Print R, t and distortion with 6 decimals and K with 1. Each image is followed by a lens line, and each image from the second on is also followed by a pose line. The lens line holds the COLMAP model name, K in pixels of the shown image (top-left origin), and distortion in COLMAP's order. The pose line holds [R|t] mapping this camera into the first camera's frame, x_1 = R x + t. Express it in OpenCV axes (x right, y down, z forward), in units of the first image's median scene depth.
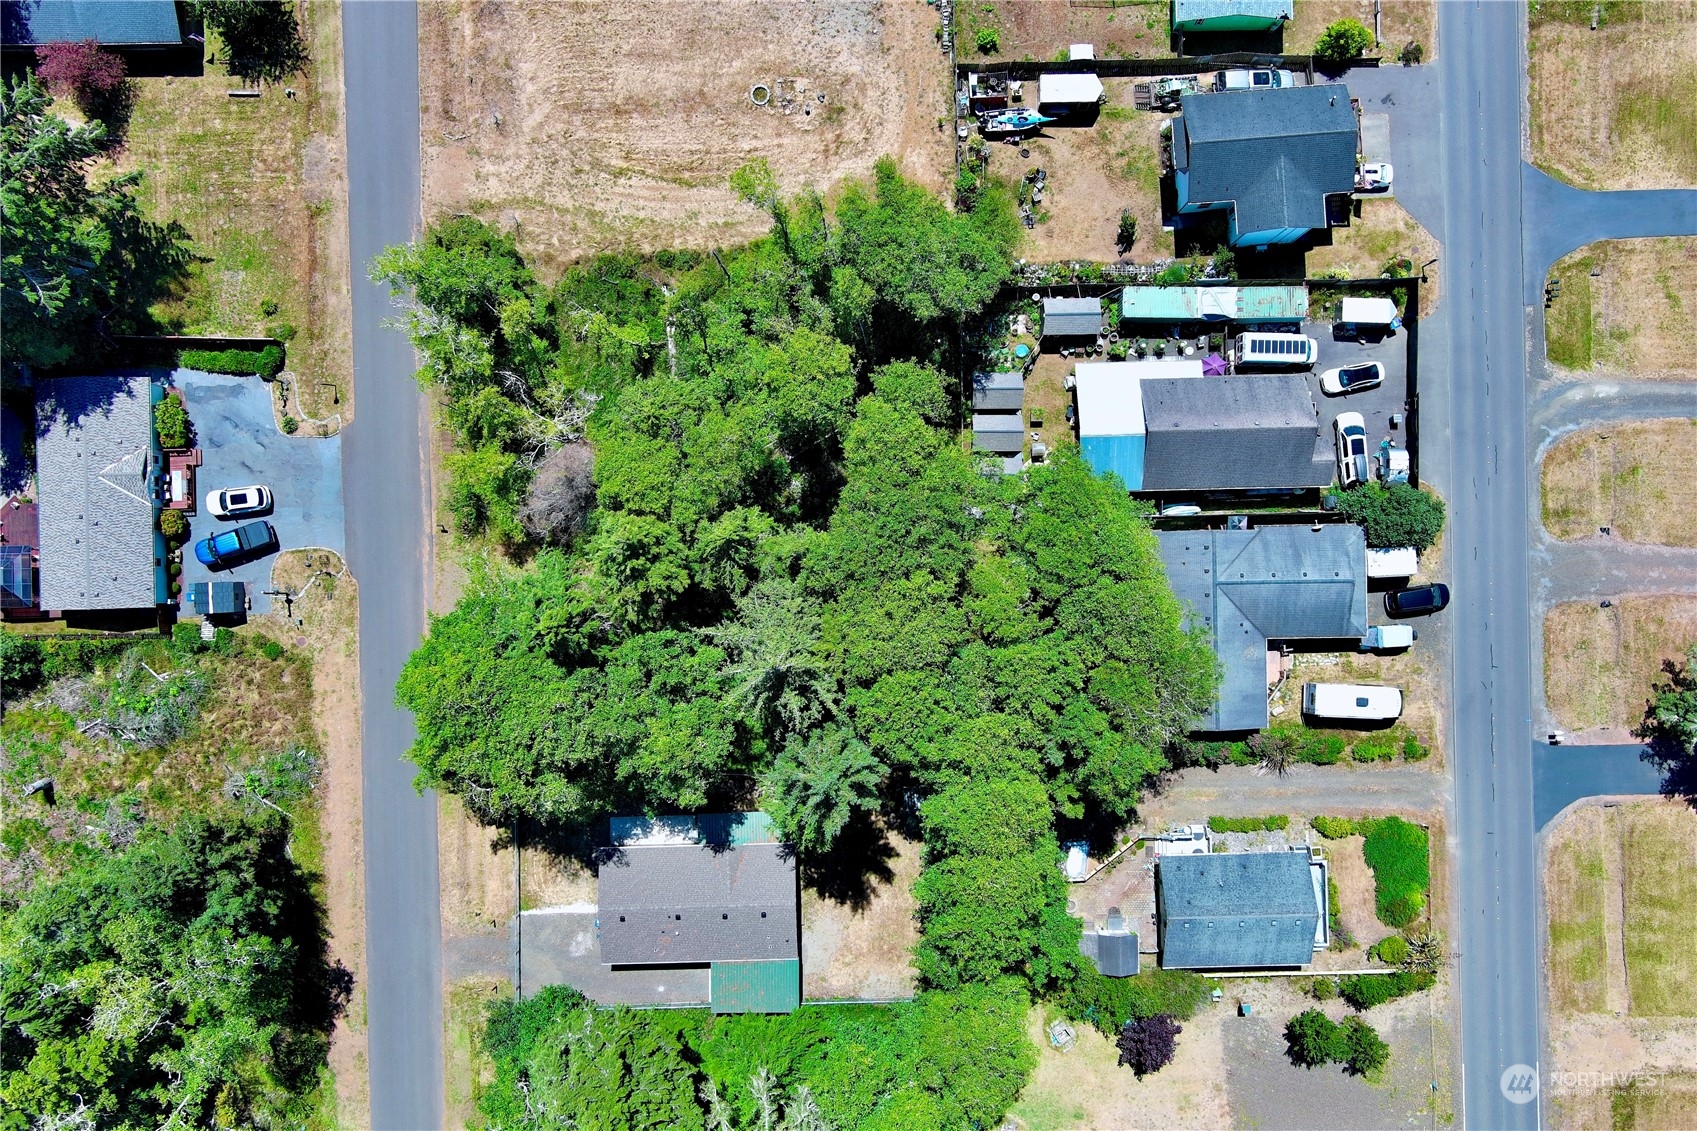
lens RADIAL K [[1419.6, 0, 775.6], [0, 1419.6, 510.0], [0, 0, 1]] dist [0.005094, 0.014824]
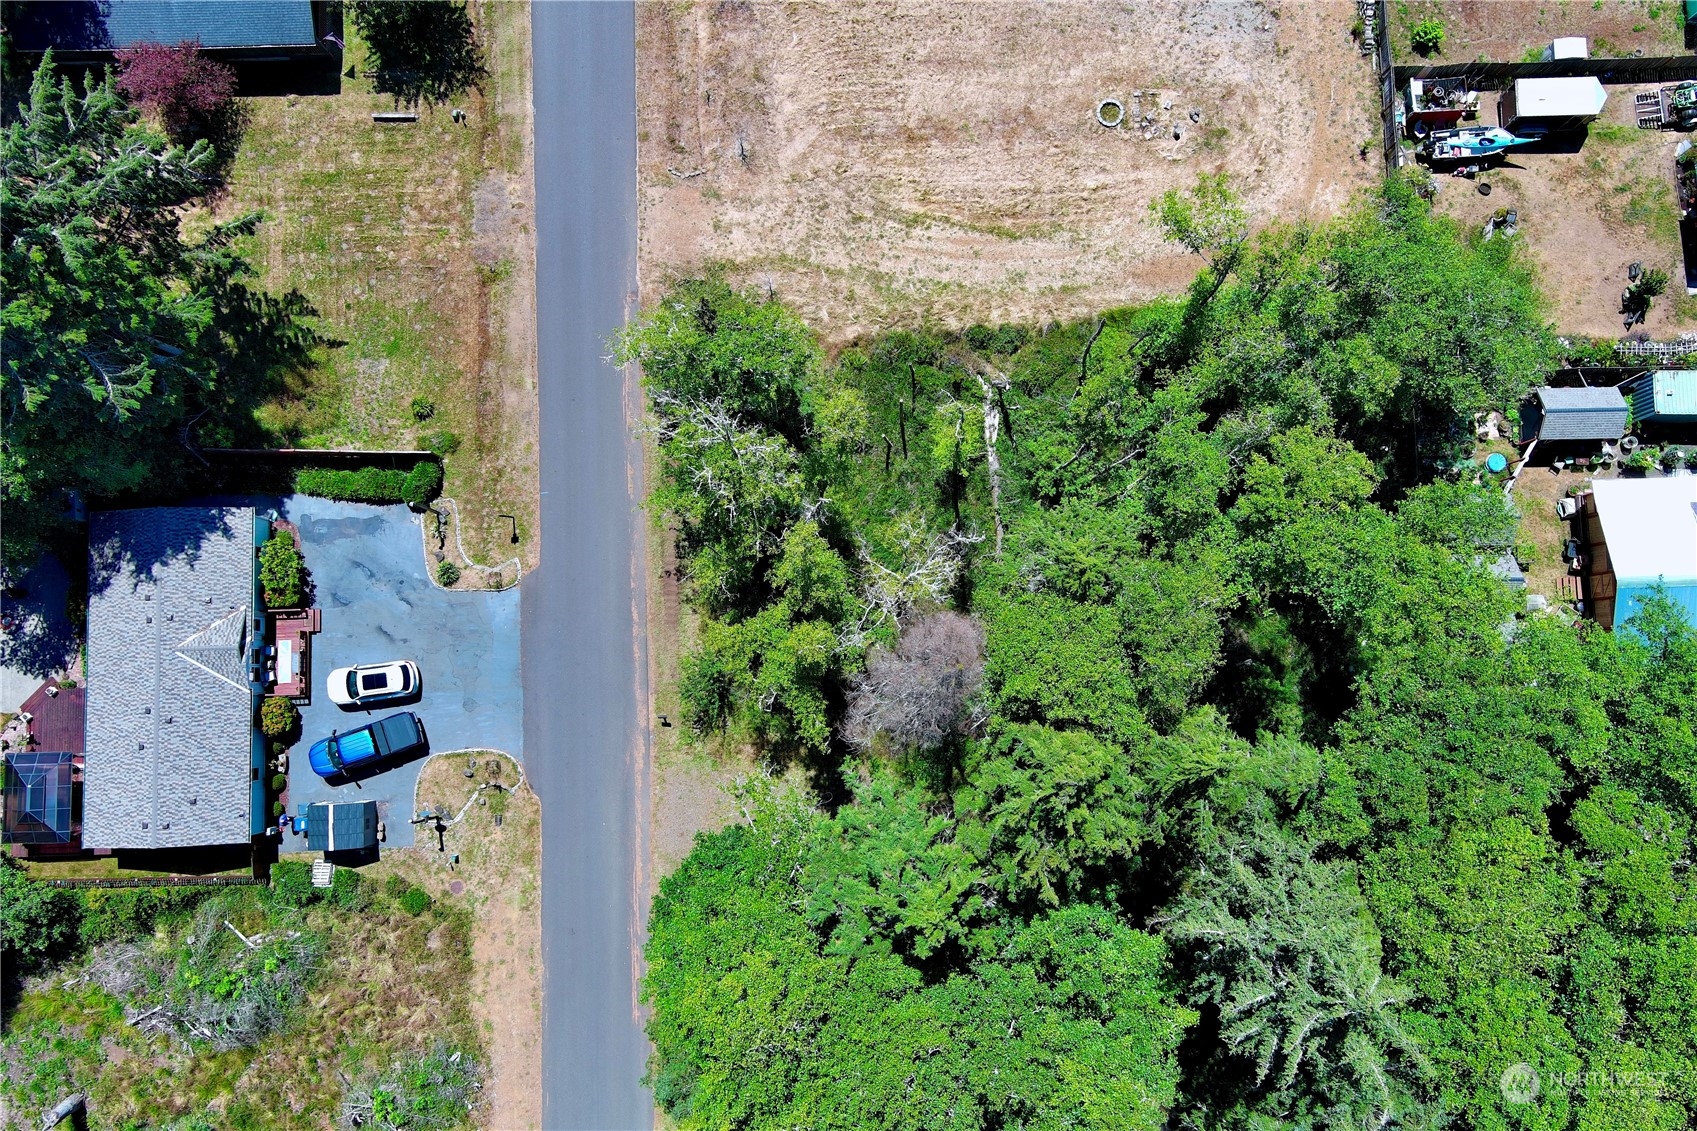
lens RADIAL K [[1419.6, 0, 792.5], [0, 1419.6, 474.8], [0, 0, 1]] dist [0.005094, 0.014824]
pose [[0.999982, -0.005632, 0.001981, -0.174971], [0.005805, 0.994723, -0.102429, -0.035966], [-0.001394, 0.102439, 0.994738, 0.299380]]
